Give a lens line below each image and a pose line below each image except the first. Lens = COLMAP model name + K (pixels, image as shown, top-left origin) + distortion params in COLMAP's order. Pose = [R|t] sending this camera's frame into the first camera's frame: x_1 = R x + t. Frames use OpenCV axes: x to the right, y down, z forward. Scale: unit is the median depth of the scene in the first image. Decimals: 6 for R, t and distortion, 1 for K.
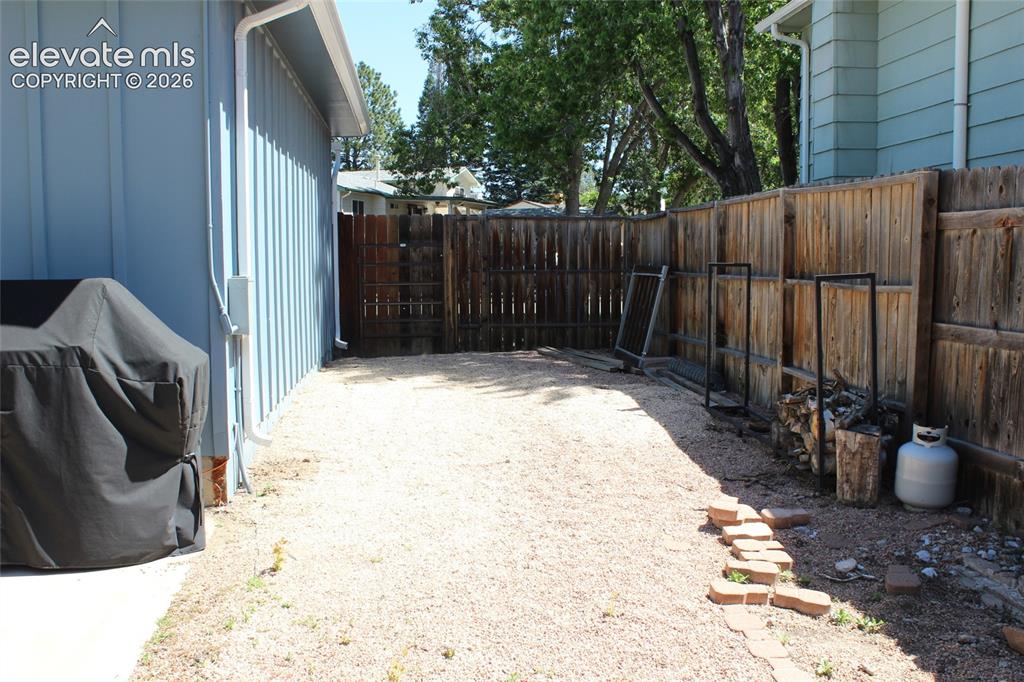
lens RADIAL K [[1010.9, 0, 512.0], [0, 1010.9, 341.0], [0, 0, 1]] dist [-0.002448, -0.001042]
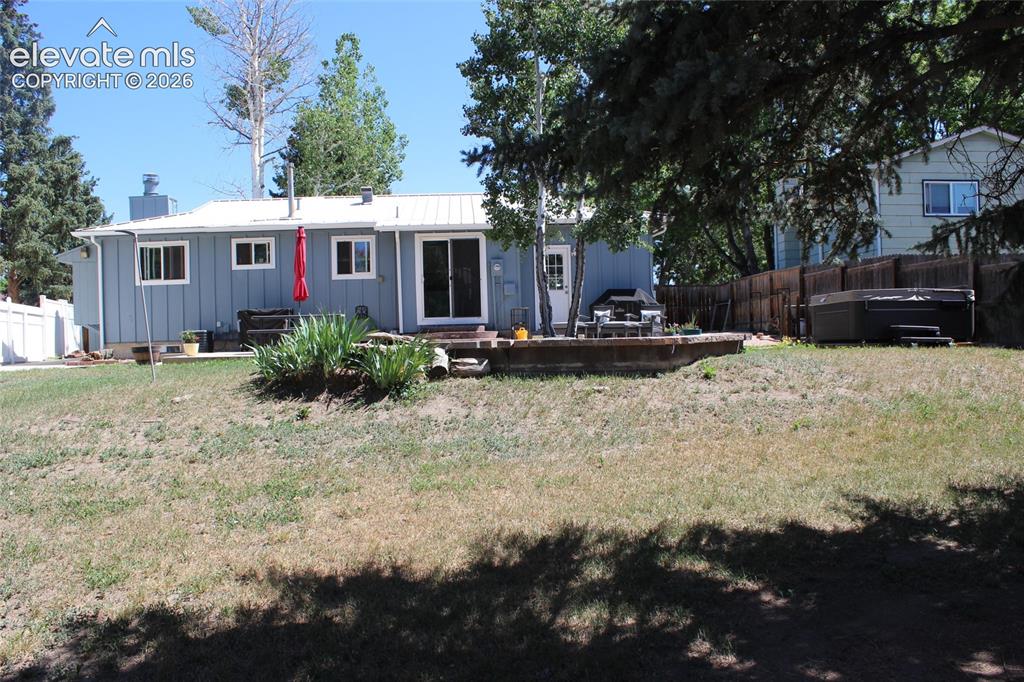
lens RADIAL K [[835.8, 0, 512.4], [0, 835.8, 362.3], [0, 0, 1]] dist [-0.165045, 0.141196]
pose [[0.998814, -0.021068, -0.043894, -0.381267], [0.018366, 0.997965, -0.061061, 0.244569], [0.045091, 0.060182, 0.997168, -1.413254]]
